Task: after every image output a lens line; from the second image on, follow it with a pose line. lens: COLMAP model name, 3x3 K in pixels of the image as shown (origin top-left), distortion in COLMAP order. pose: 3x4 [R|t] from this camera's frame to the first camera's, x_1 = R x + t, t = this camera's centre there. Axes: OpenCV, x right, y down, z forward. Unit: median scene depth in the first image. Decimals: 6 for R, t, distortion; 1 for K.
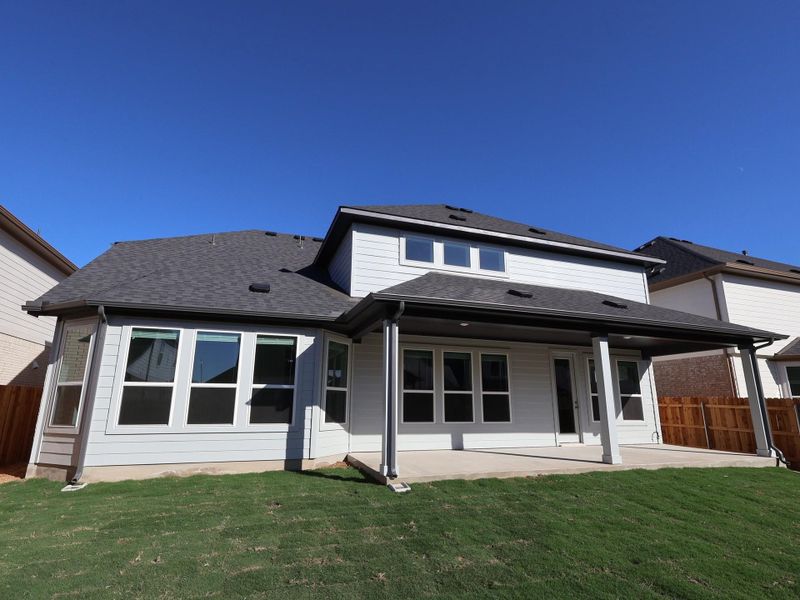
lens RADIAL K [[422.7, 0, 392.6], [0, 422.7, 305.7], [0, 0, 1]] dist [0.006787, 0.000725]
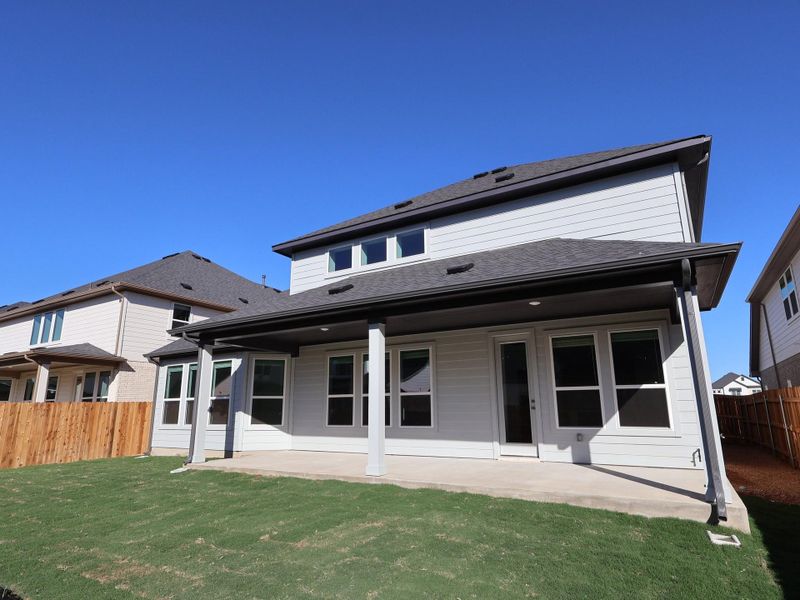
lens RADIAL K [[454.4, 0, 393.5], [0, 454.4, 301.0], [0, 0, 1]] dist [0.003320, 0.001127]
pose [[0.635375, -0.190898, -0.748236, 0.992305], [0.193113, 0.977453, -0.085394, 0.091752], [0.747667, -0.090237, 0.657914, 0.367977]]
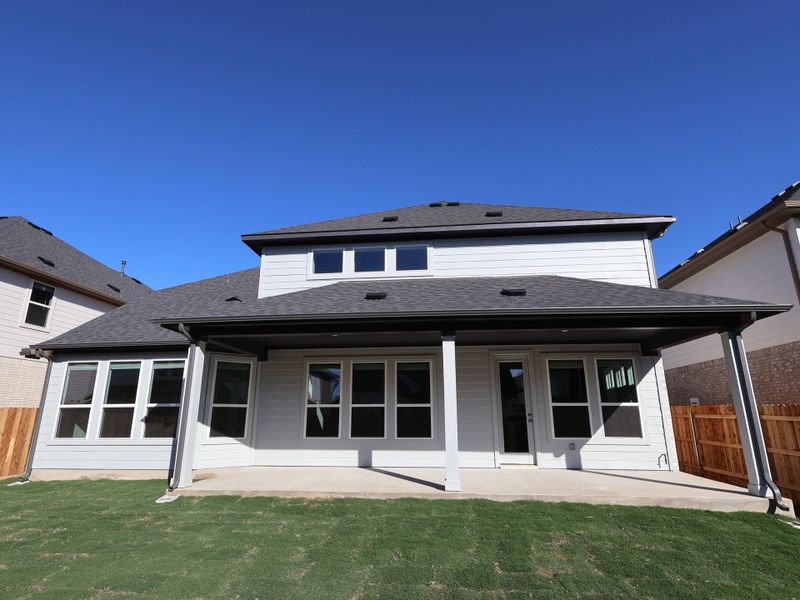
lens RADIAL K [[422.7, 0, 389.1], [0, 422.7, 306.5], [0, 0, 1]] dist [0.006787, 0.000725]
pose [[0.902117, -0.115285, -0.415806, 0.612976], [0.107169, 0.993315, -0.042893, 0.030625], [0.417972, -0.005867, 0.908441, 0.165170]]
